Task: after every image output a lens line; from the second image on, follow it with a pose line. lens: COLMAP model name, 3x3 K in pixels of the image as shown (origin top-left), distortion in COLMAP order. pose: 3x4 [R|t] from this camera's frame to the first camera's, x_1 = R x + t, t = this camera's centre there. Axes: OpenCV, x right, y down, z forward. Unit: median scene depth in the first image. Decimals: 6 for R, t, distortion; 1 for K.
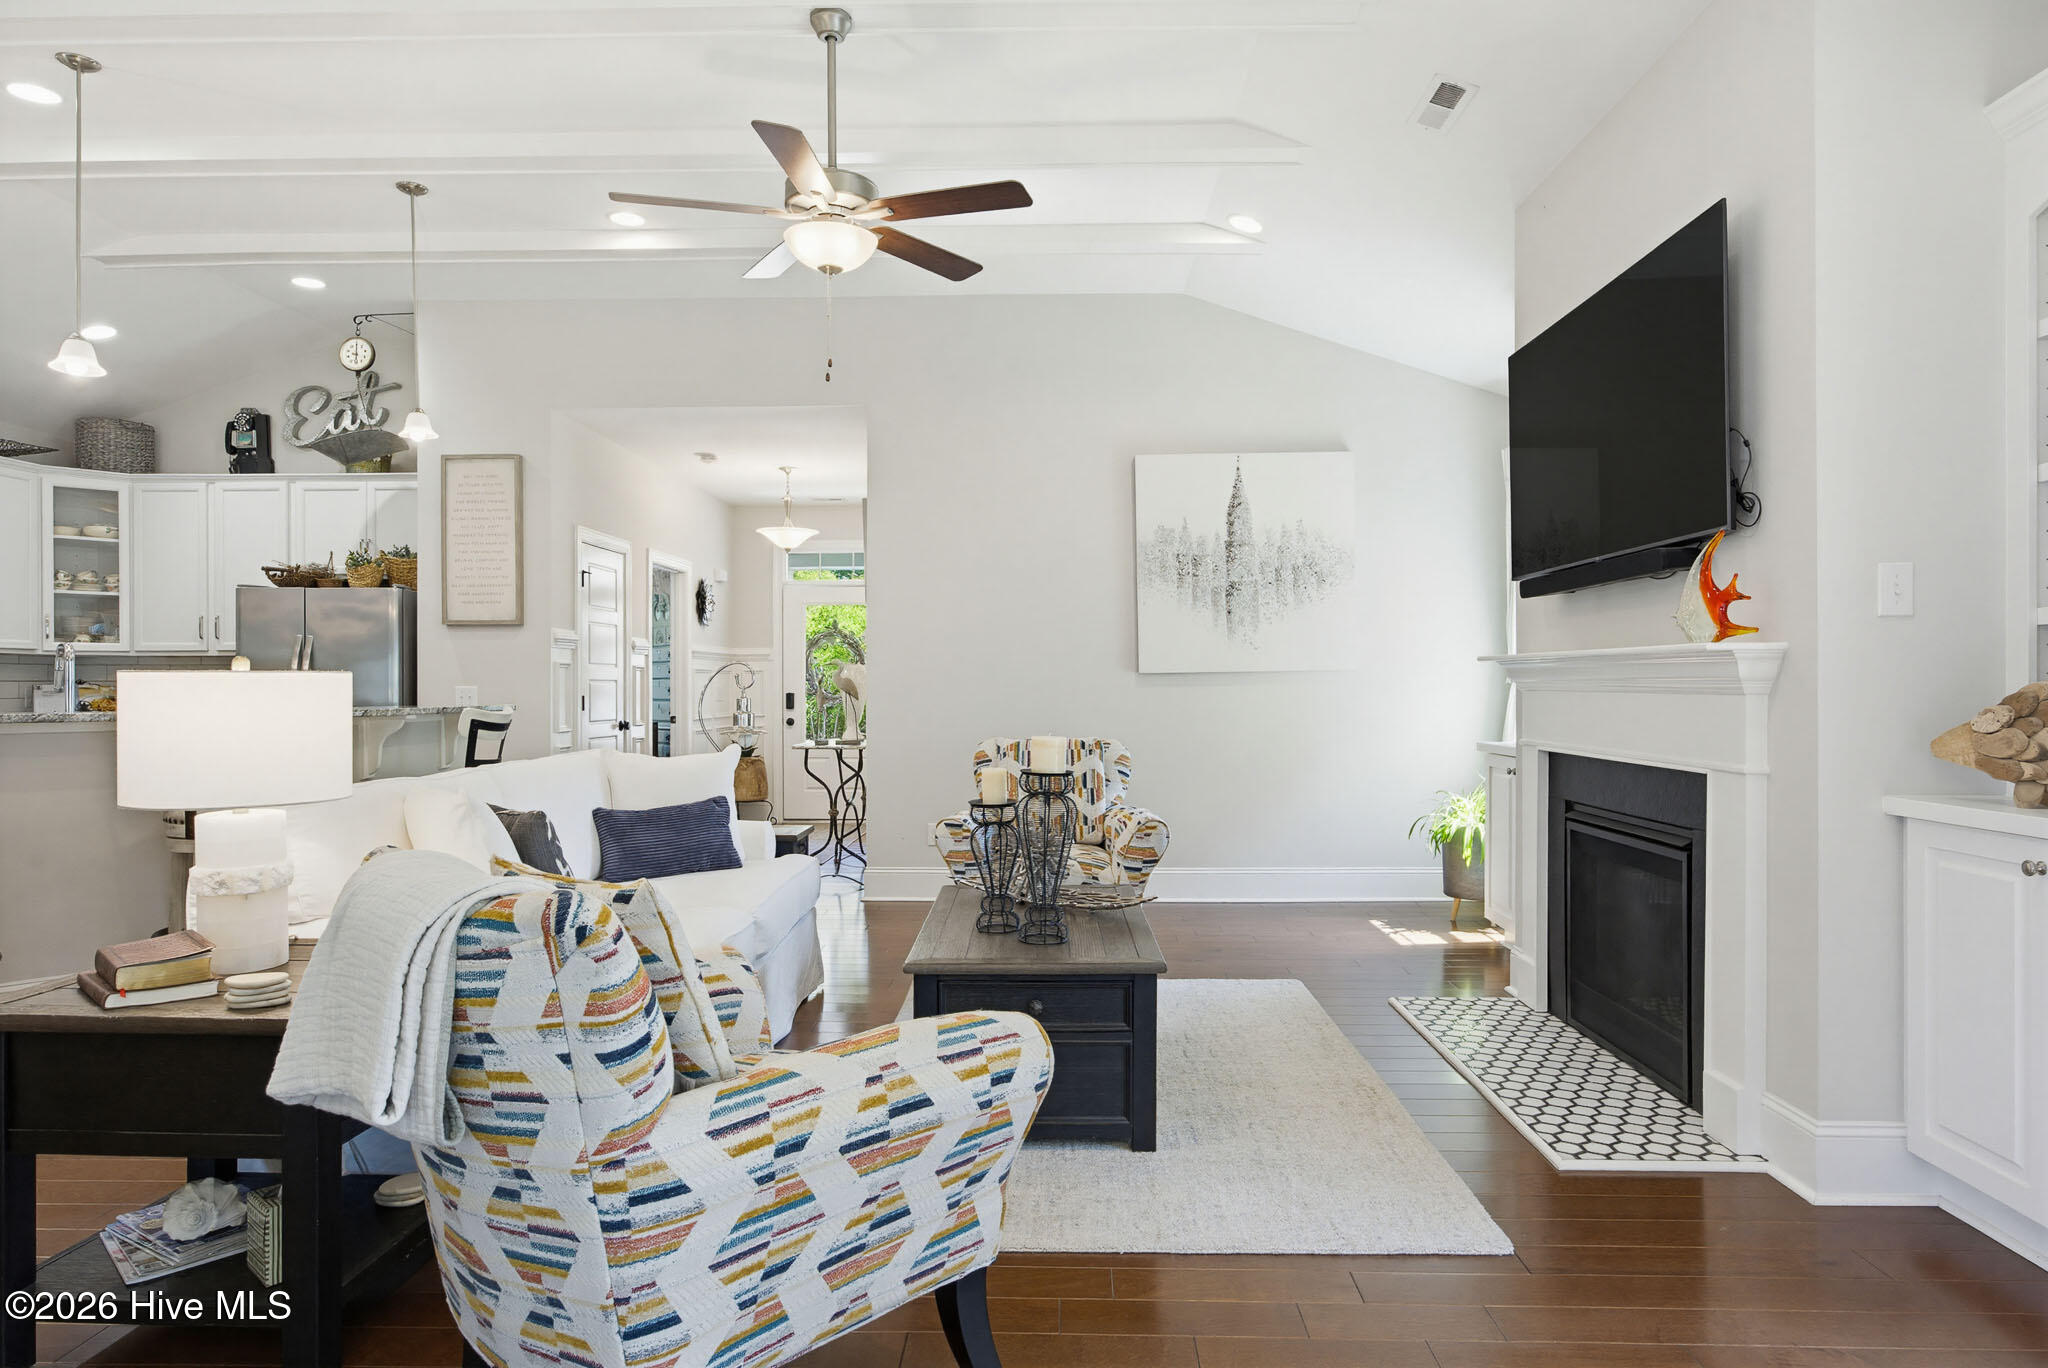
lens RADIAL K [[1218.1, 0, 1019.6], [0, 1218.1, 691.8], [0, 0, 1]] dist [0.005211, 0.003036]
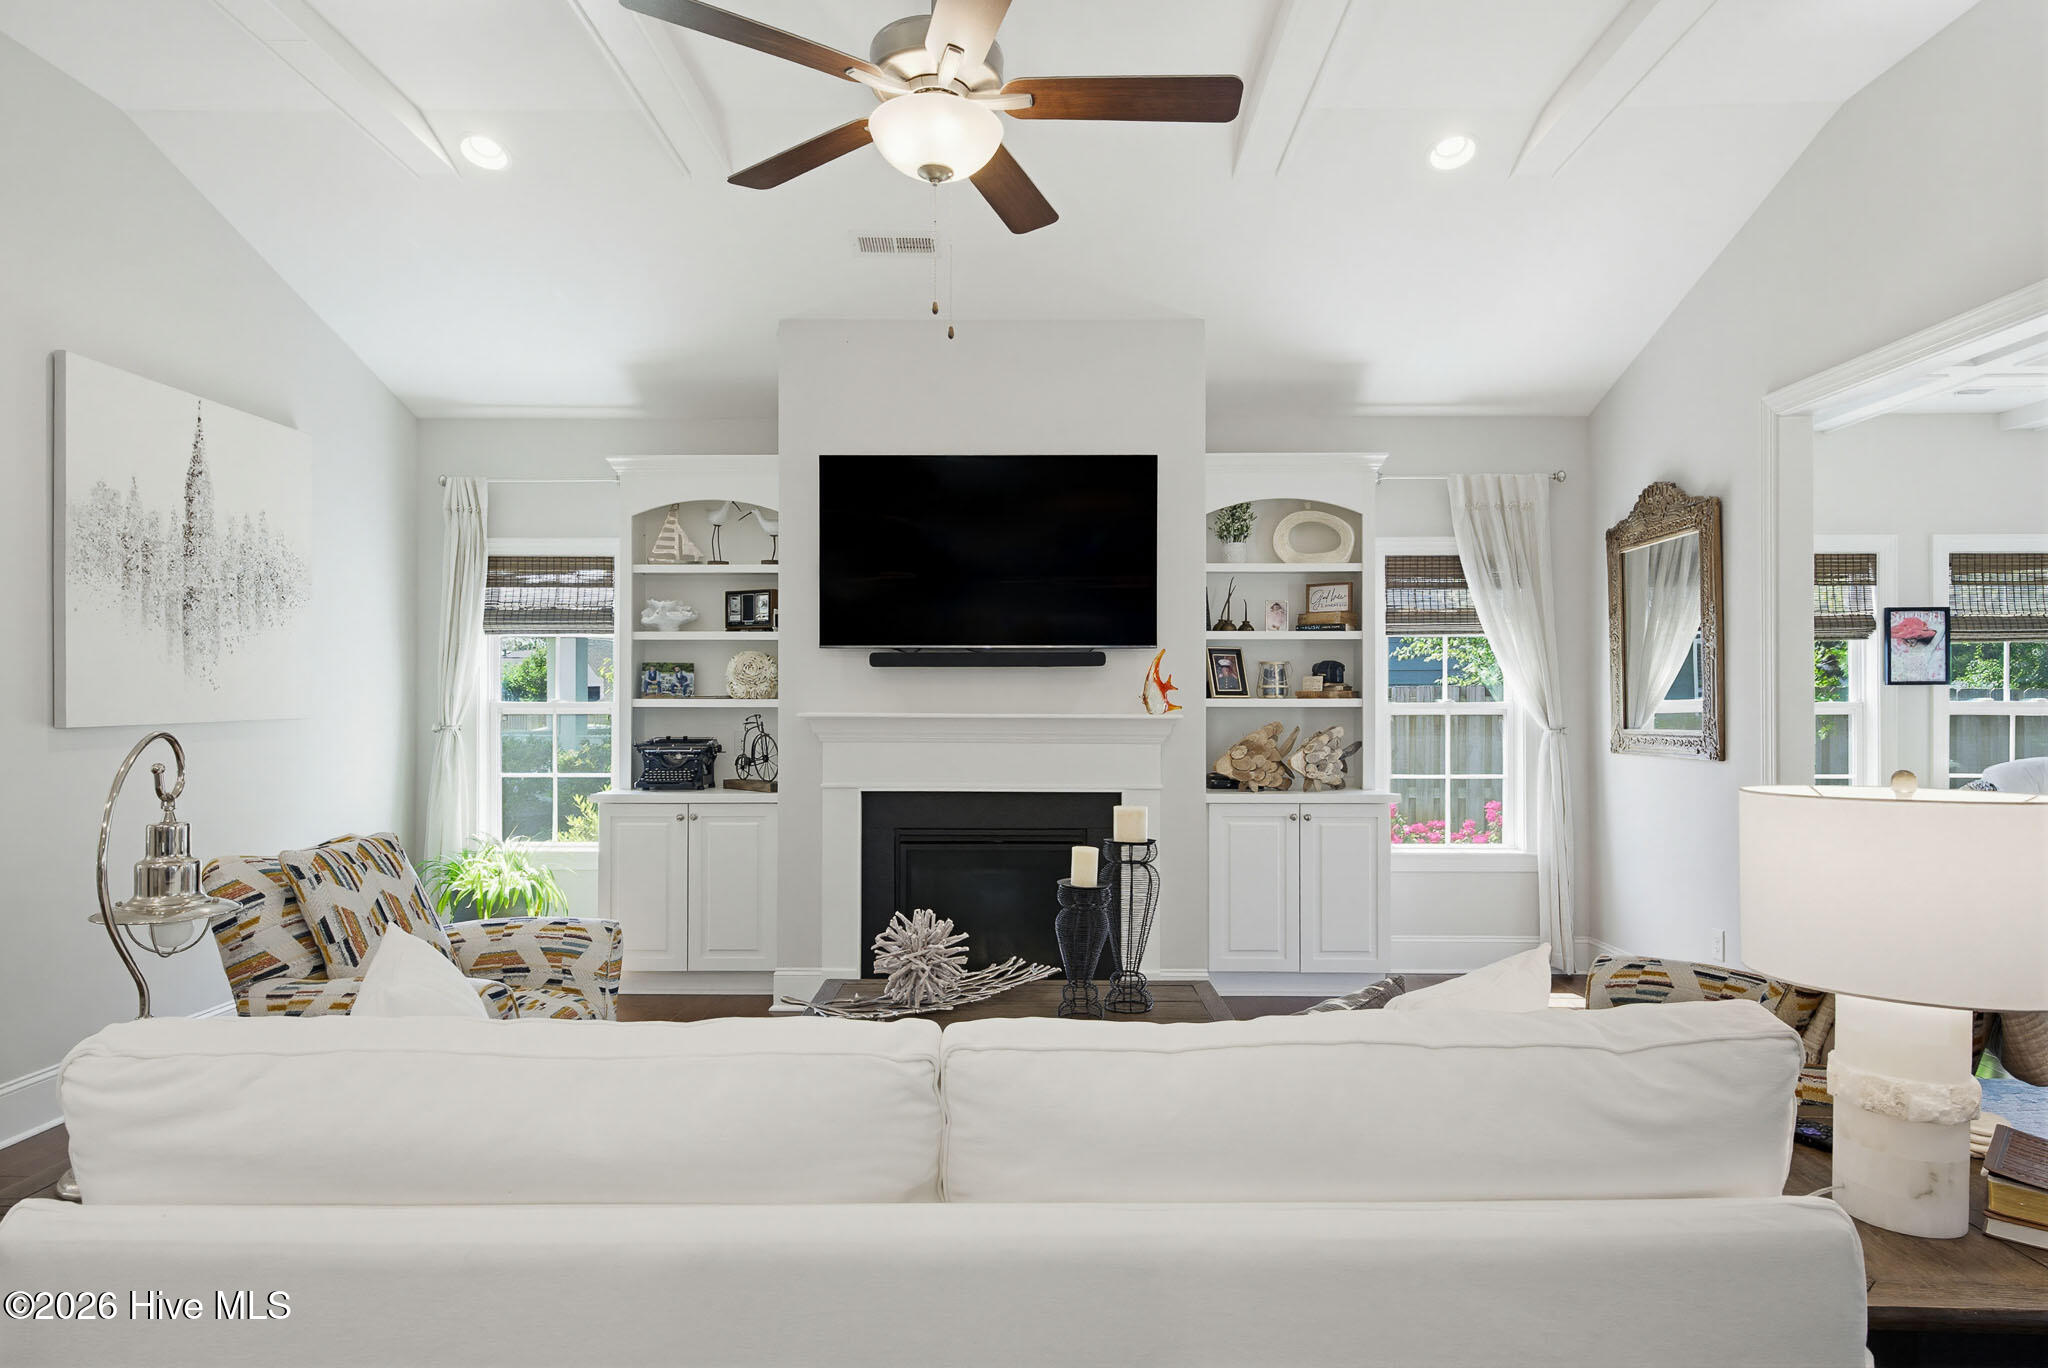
lens RADIAL K [[1186.9, 0, 1024.0], [0, 1186.9, 684.0], [0, 0, 1]] dist [0.022869, -0.000089]
pose [[-0.006464, 0.014246, 0.999878, -0.481666], [0.003879, 0.999891, -0.014221, -0.026744], [-0.999972, 0.003787, -0.006518, 0.550601]]
